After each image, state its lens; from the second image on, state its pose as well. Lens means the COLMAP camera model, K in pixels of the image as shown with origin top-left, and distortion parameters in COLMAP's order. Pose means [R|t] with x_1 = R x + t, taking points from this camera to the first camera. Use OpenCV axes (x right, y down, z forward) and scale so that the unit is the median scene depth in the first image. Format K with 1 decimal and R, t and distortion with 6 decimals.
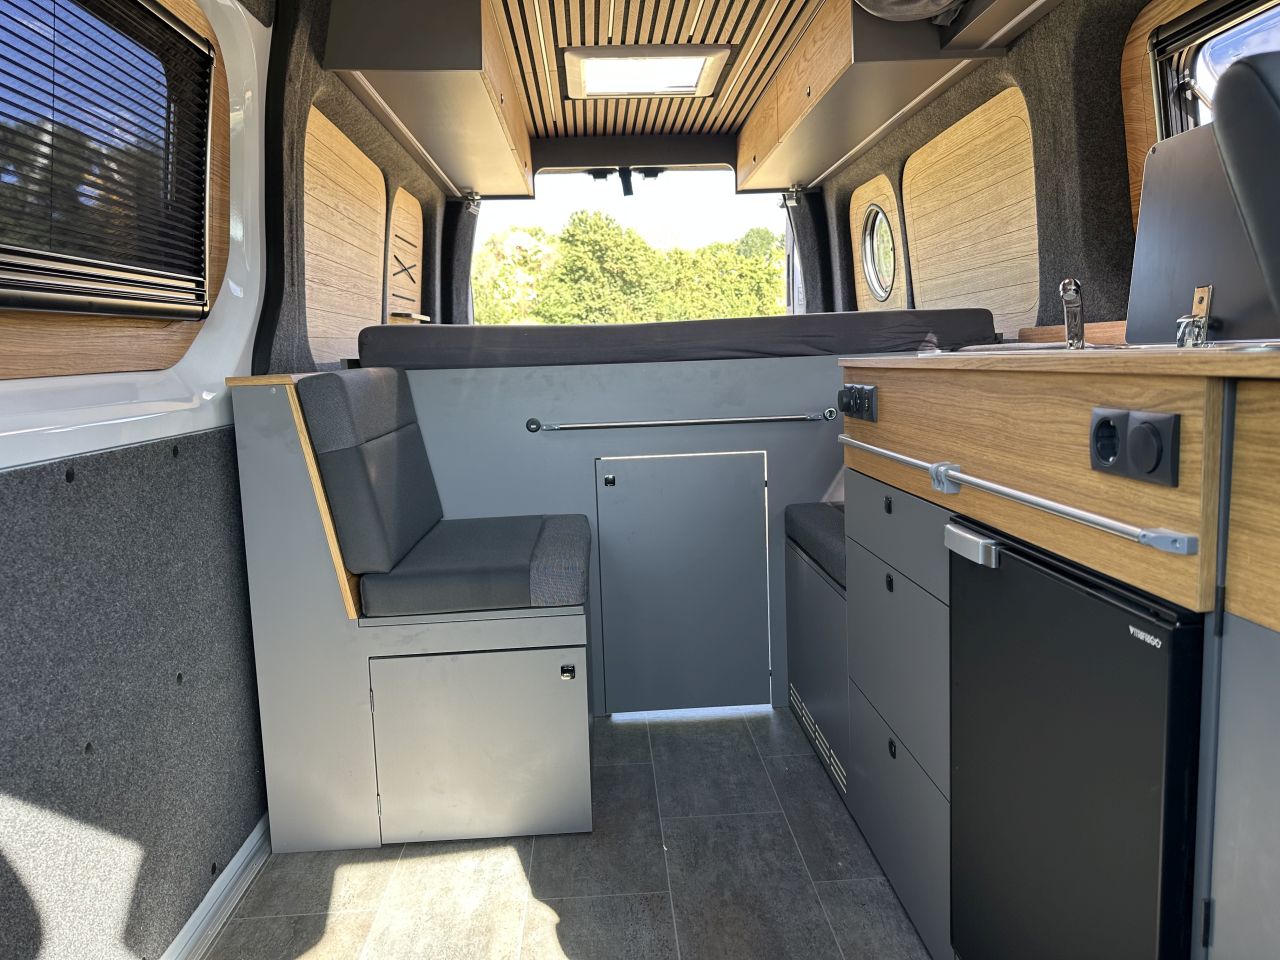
lens RADIAL K [[905.4, 0, 646.3], [0, 905.4, 482.5], [0, 0, 1]] dist [0.071478, -0.110363]
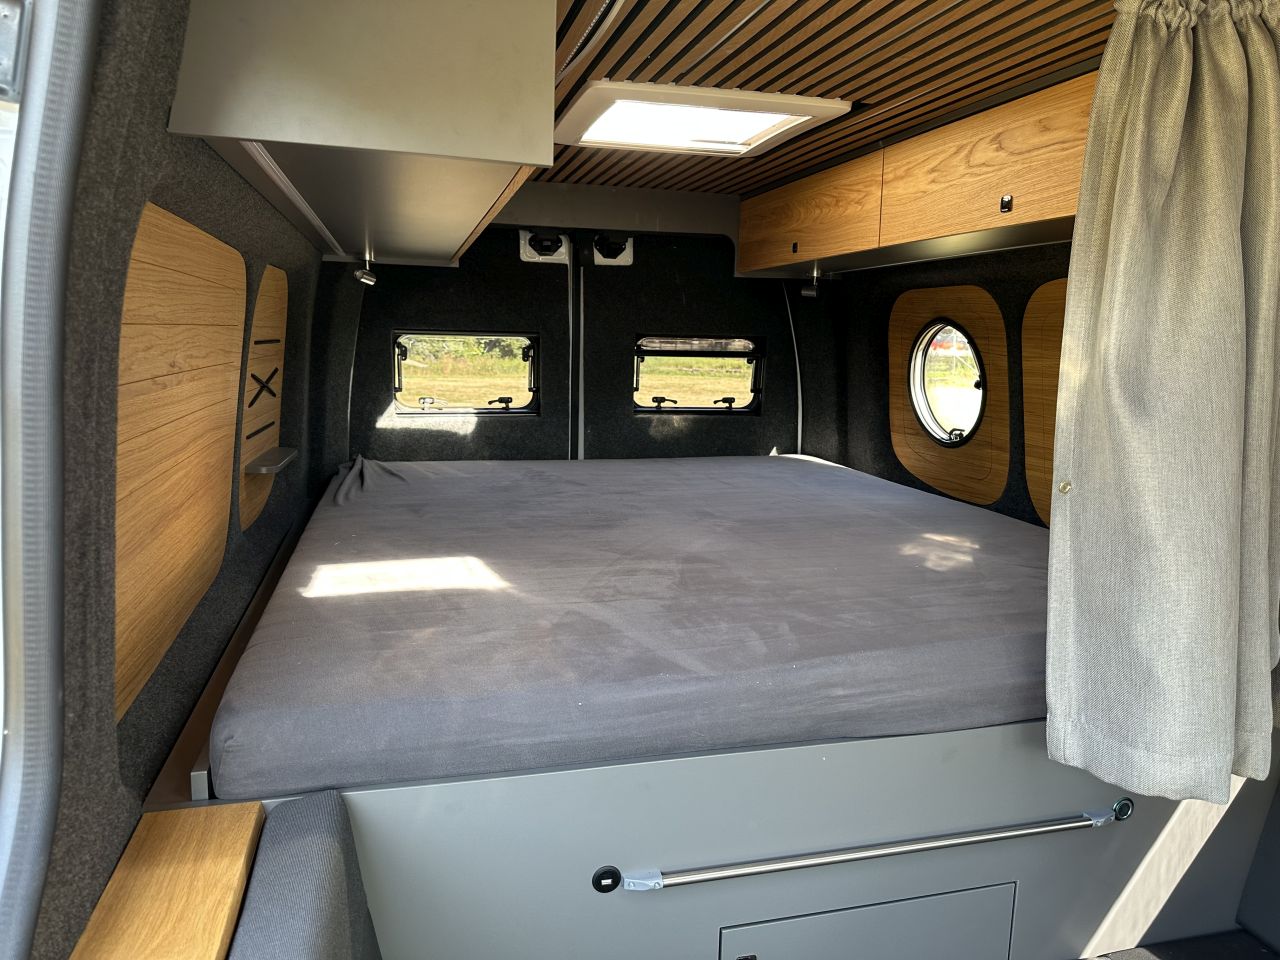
lens RADIAL K [[899.2, 0, 634.1], [0, 899.2, 475.4], [0, 0, 1]] dist [0.007511, 0.000580]
pose [[0.979816, 0.023450, 0.198522, -0.146924], [-0.028247, 0.999373, 0.021362, -0.202987], [-0.197896, -0.026538, 0.979864, 0.364501]]
